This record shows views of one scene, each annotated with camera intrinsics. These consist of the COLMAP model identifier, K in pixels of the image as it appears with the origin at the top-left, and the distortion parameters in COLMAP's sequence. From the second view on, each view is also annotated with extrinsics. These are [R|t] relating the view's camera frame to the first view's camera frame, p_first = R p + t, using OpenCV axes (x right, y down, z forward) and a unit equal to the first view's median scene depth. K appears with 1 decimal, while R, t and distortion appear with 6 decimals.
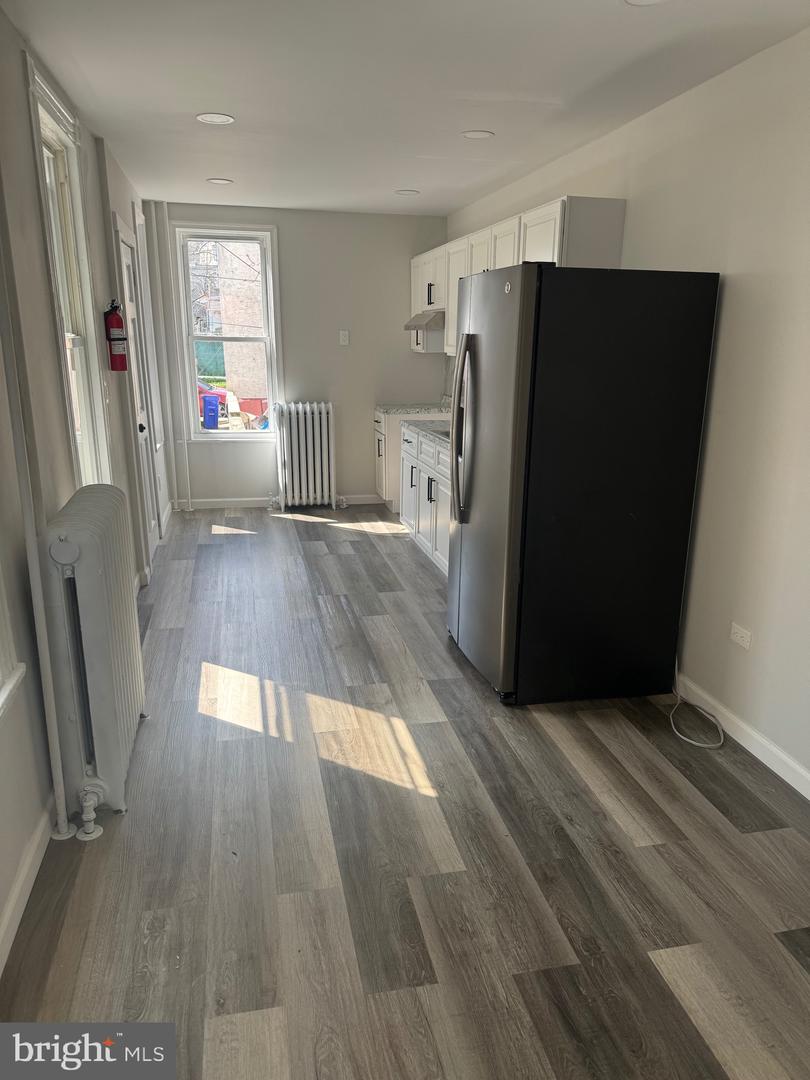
lens RADIAL K [[763.1, 0, 405.0], [0, 763.1, 540.0], [0, 0, 1]] dist [0.170397, -0.338568]
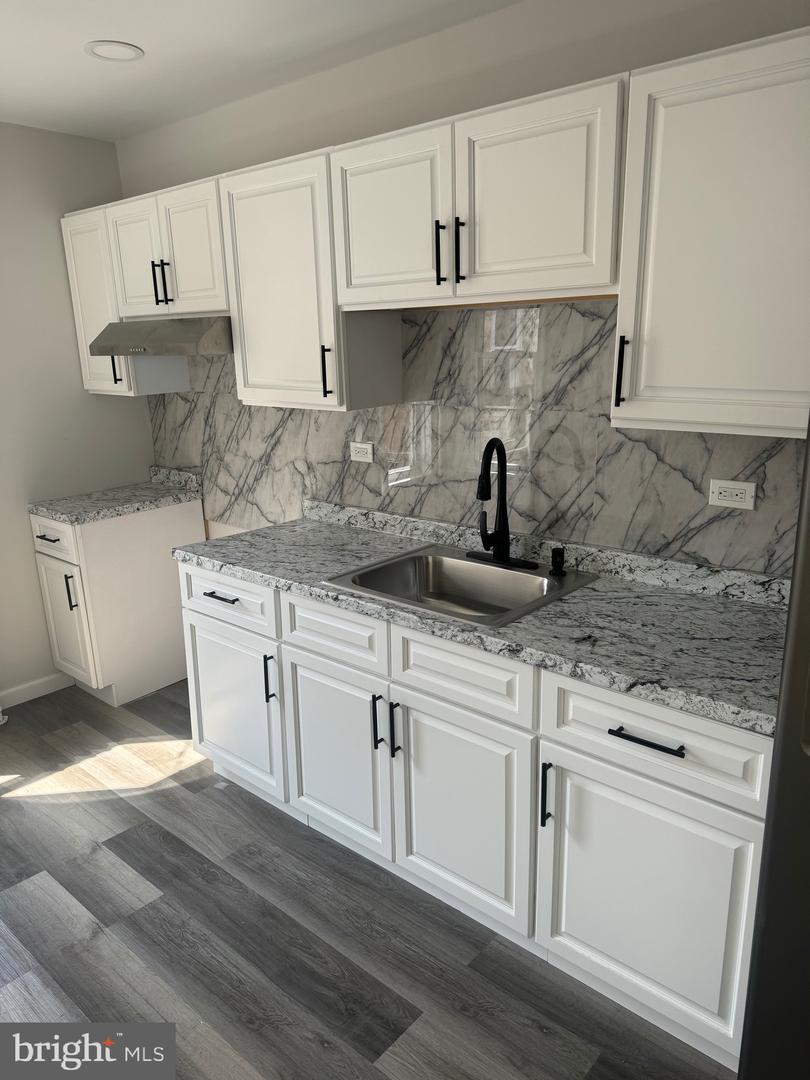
lens RADIAL K [[767.7, 0, 417.6], [0, 767.7, 542.9], [0, 0, 1]] dist [0.078826, -0.122516]
pose [[0.802780, -0.175581, 0.569838, -0.138759], [0.179634, 0.982479, 0.049661, -0.142373], [-0.568574, 0.062496, 0.820255, 0.485971]]
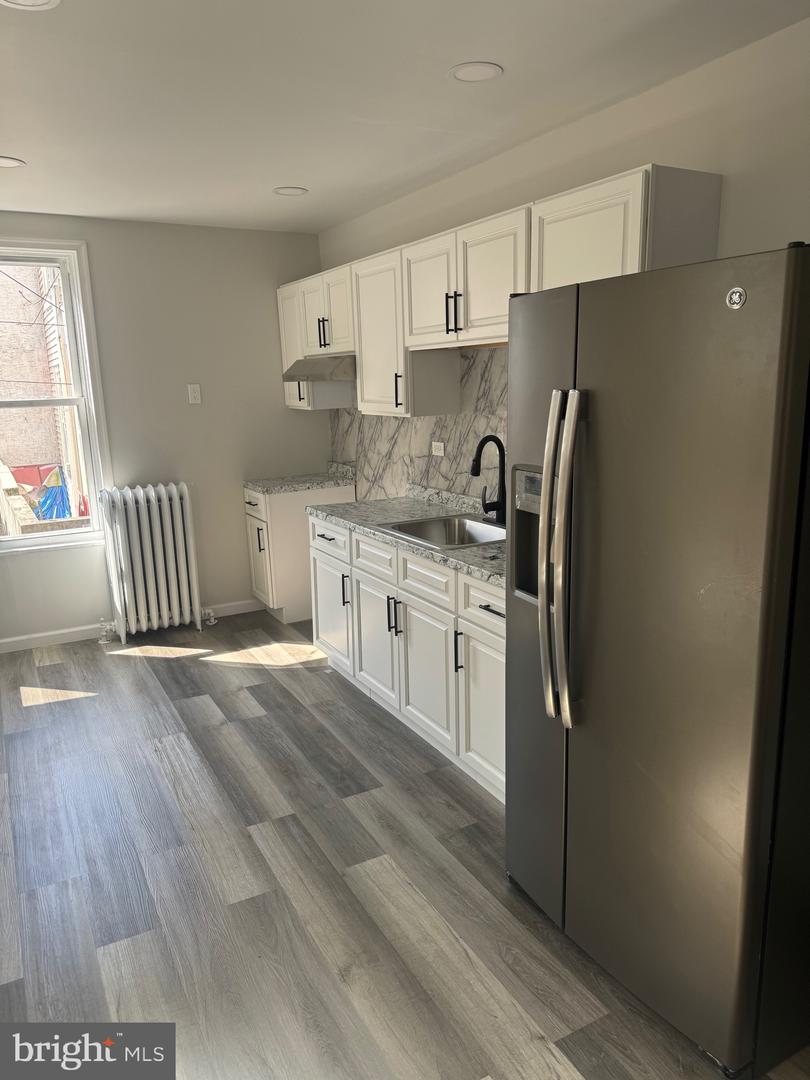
lens RADIAL K [[763.1, 0, 405.0], [0, 763.1, 540.0], [0, 0, 1]] dist [0.170397, -0.338568]
pose [[0.960678, -0.090073, 0.262651, -0.097235], [0.104124, 0.993758, -0.040049, -0.079845], [-0.257404, 0.065822, 0.964059, 0.270159]]
